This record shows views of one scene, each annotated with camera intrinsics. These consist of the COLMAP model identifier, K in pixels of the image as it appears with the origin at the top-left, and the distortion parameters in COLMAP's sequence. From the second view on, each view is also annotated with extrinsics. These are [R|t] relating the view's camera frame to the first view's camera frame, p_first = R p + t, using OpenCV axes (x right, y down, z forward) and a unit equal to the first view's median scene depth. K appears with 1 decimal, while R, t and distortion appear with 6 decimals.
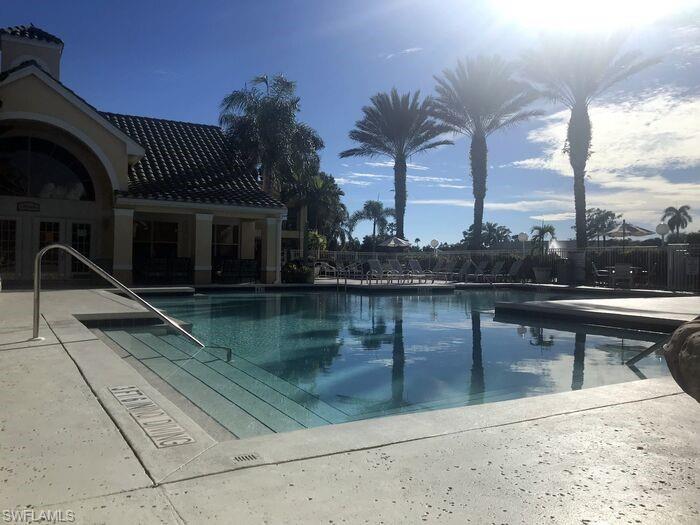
lens RADIAL K [[582.9, 0, 338.7], [0, 582.9, 262.9], [0, 0, 1]] dist [0.016588, -0.008735]
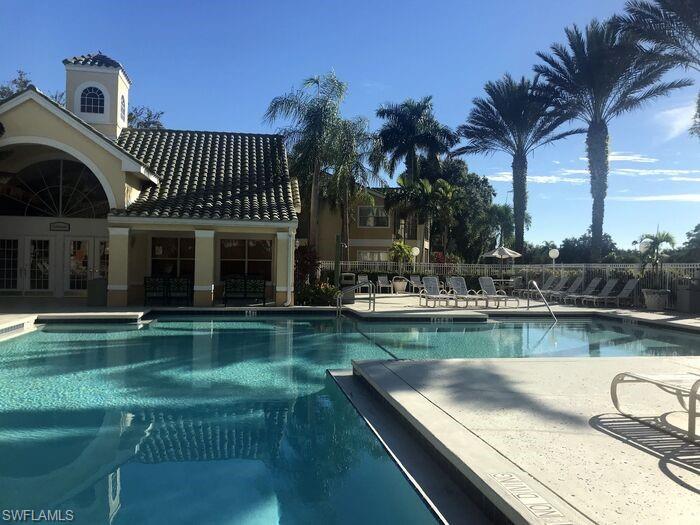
lens RADIAL K [[582.9, 0, 338.7], [0, 582.9, 262.9], [0, 0, 1]] dist [0.016588, -0.008735]
pose [[0.936878, -0.000120, -0.349656, 0.229040], [-0.002120, 0.999980, -0.006023, -0.020214], [0.349649, 0.006384, 0.936859, 0.152551]]
